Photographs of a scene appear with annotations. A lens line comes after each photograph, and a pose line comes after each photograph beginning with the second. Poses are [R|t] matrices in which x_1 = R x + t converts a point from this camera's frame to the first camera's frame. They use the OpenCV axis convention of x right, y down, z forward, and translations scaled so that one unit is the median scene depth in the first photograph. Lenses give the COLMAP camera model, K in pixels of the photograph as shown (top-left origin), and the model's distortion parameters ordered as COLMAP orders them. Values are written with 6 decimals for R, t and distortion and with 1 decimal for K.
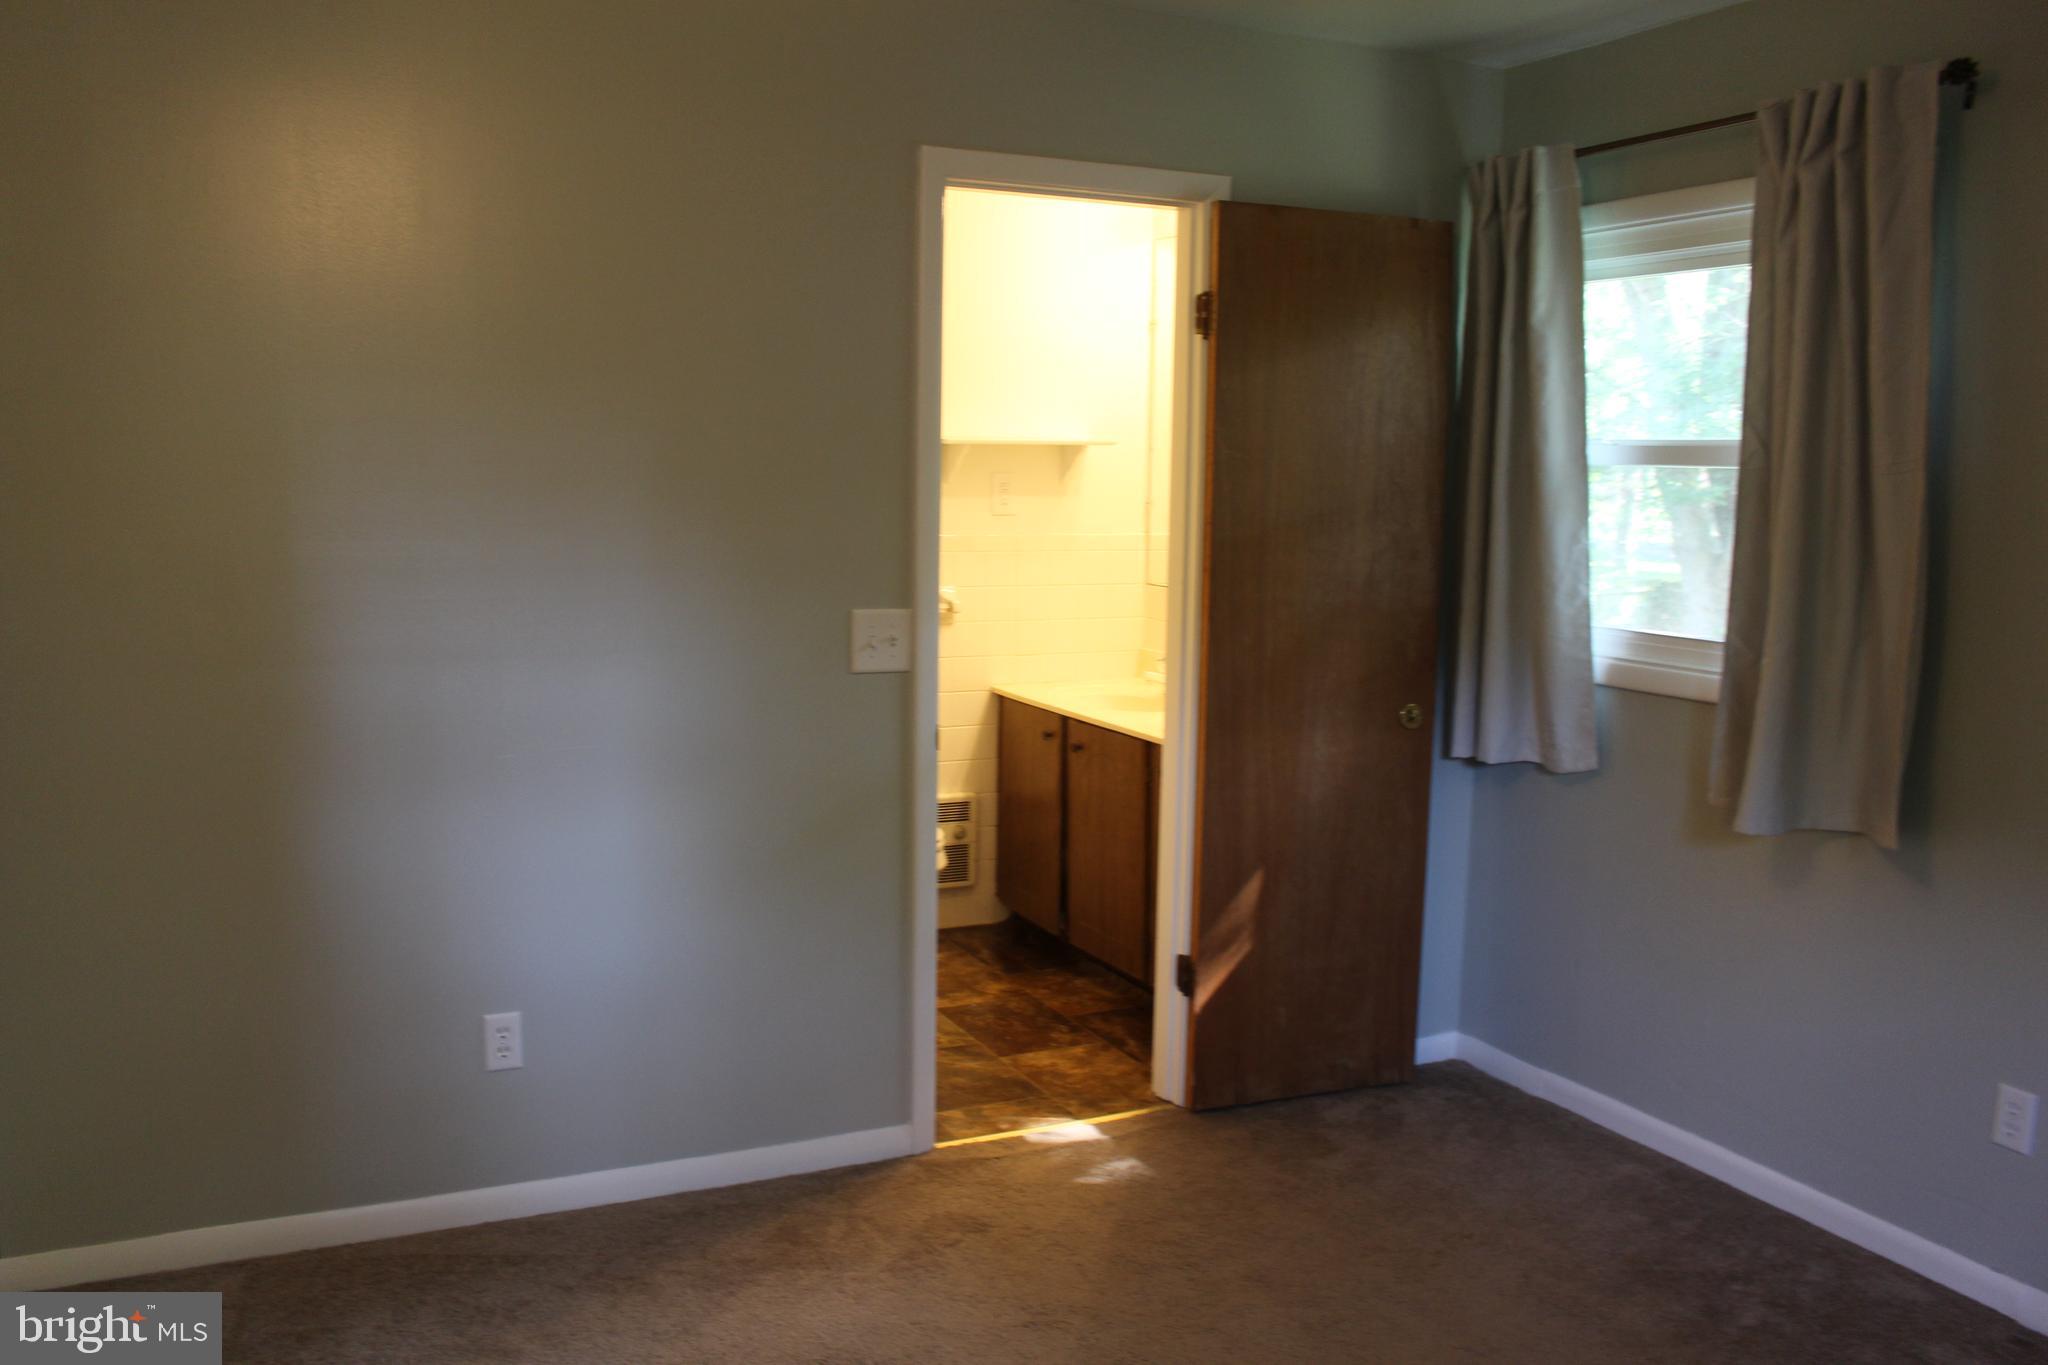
lens RADIAL K [[1664.2, 0, 1021.4], [0, 1664.2, 685.3], [0, 0, 1]] dist [-0.119116, 0.037280]
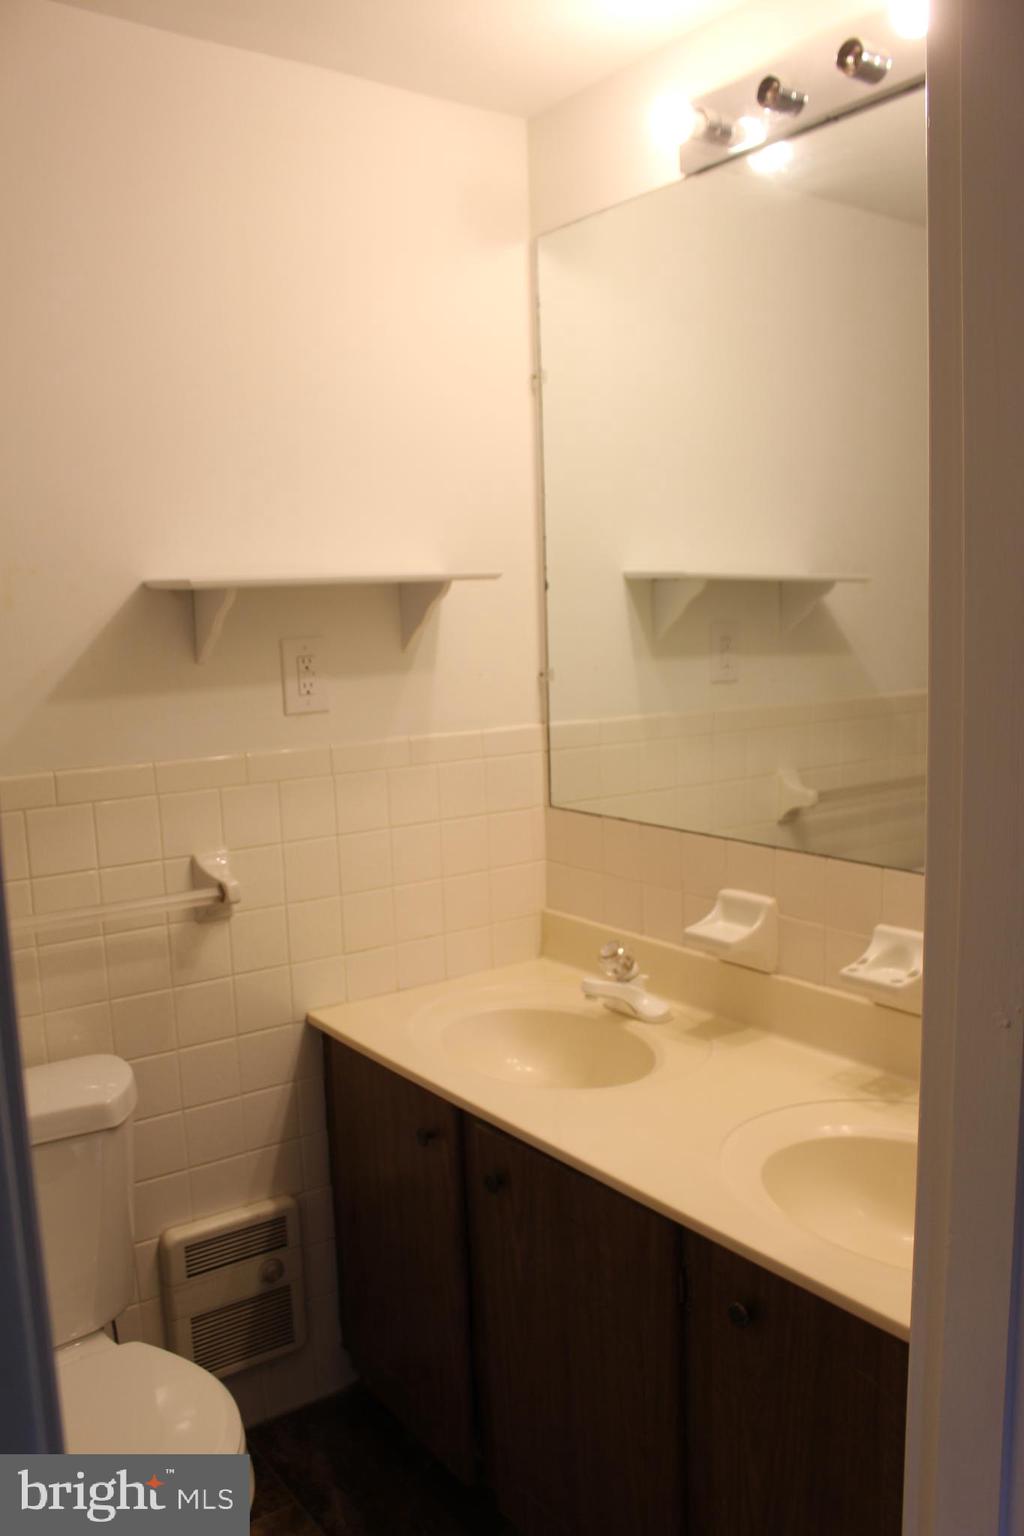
lens RADIAL K [[1248.2, 0, 515.7], [0, 1248.2, 765.9], [0, 0, 1]] dist [-0.119116, 0.037280]
pose [[0.982510, -0.069191, 0.172880, -0.015896], [0.069139, 0.997587, 0.006328, -0.086241], [-0.172901, 0.005736, 0.984922, 0.601069]]
